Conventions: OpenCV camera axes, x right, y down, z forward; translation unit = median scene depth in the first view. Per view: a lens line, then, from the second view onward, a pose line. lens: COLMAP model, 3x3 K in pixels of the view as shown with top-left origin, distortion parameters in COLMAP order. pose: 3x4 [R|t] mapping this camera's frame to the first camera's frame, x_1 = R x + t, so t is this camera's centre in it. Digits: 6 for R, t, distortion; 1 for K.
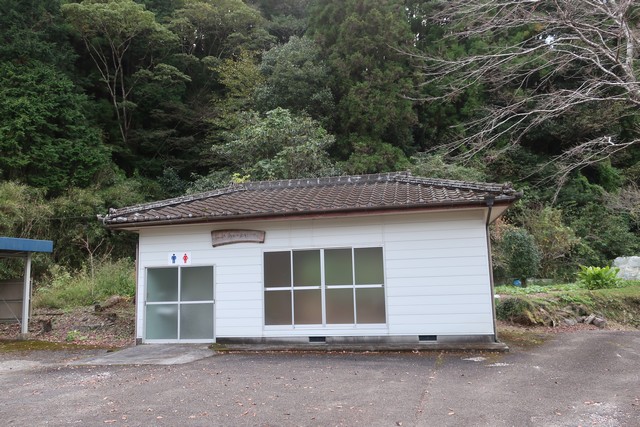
lens RADIAL K [[507.9, 0, 320.0], [0, 507.9, 213.5], [0, 0, 1]] dist [-0.001352, 0.007228]
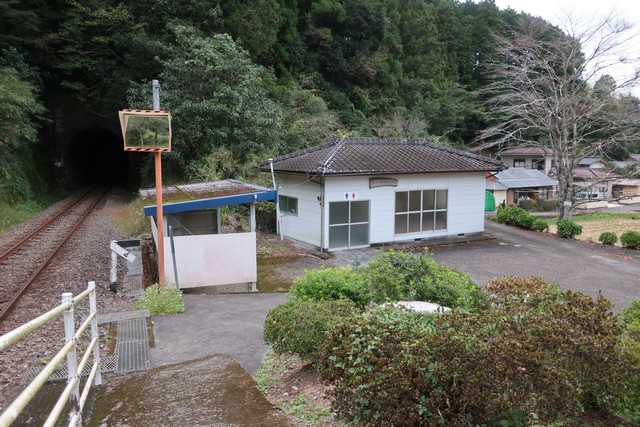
lens RADIAL K [[507.9, 0, 320.0], [0, 507.9, 213.5], [0, 0, 1]] dist [-0.001352, 0.007228]
pose [[0.757057, -0.049956, 0.651436, -1.401833], [-0.114892, 0.971356, 0.208010, -0.174838], [-0.643167, -0.232321, 0.729632, -0.072802]]
